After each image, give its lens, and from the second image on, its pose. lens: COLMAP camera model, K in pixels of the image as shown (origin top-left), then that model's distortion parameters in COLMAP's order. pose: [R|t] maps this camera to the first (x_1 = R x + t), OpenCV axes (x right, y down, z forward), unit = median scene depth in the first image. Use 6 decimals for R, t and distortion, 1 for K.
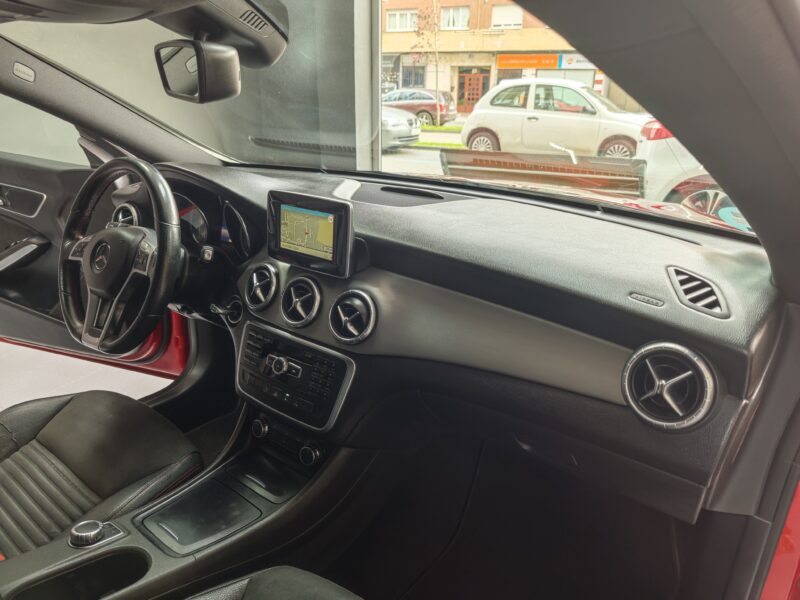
lens RADIAL K [[557.1, 0, 401.6], [0, 557.1, 292.1], [0, 0, 1]] dist [-0.007152, 0.007968]
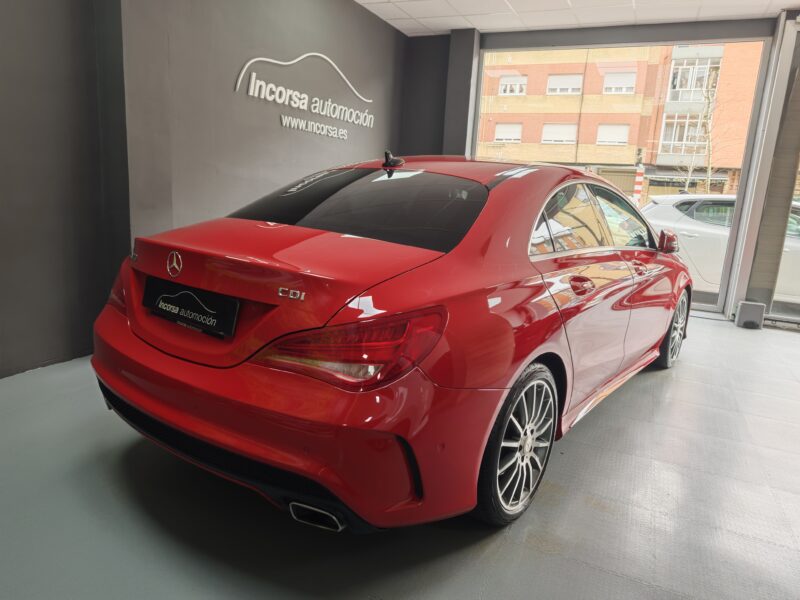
lens RADIAL K [[557.1, 0, 391.8], [0, 557.1, 296.9], [0, 0, 1]] dist [-0.007152, 0.007968]
pose [[0.998879, 0.047232, 0.003017, -0.106975], [-0.046223, 0.987269, -0.152192, 0.091531], [-0.010167, 0.151882, 0.988346, -0.264929]]
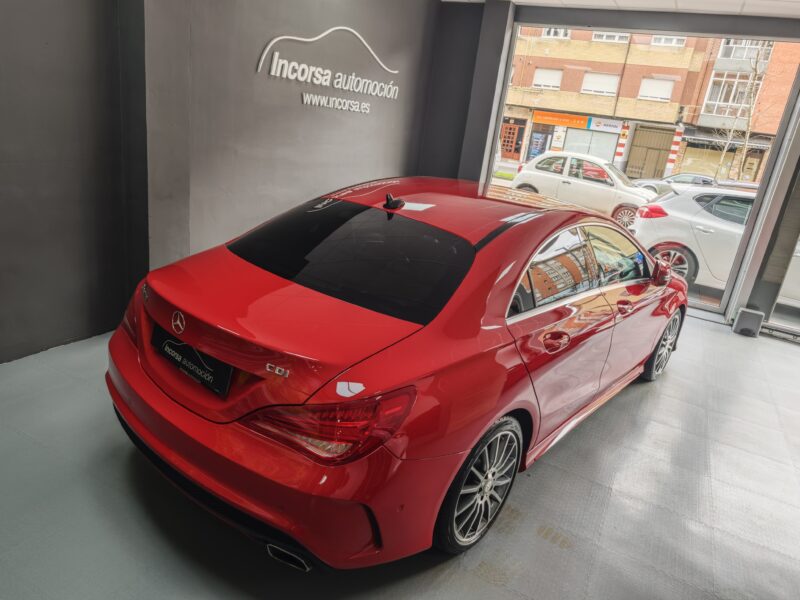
lens RADIAL K [[557.1, 0, 400.6], [0, 557.1, 296.6], [0, 0, 1]] dist [-0.007152, 0.007968]
pose [[0.991883, 0.126818, -0.009189, -0.097904], [-0.127063, 0.991291, -0.034609, 0.049109], [0.004719, 0.035496, 0.999359, -0.286195]]
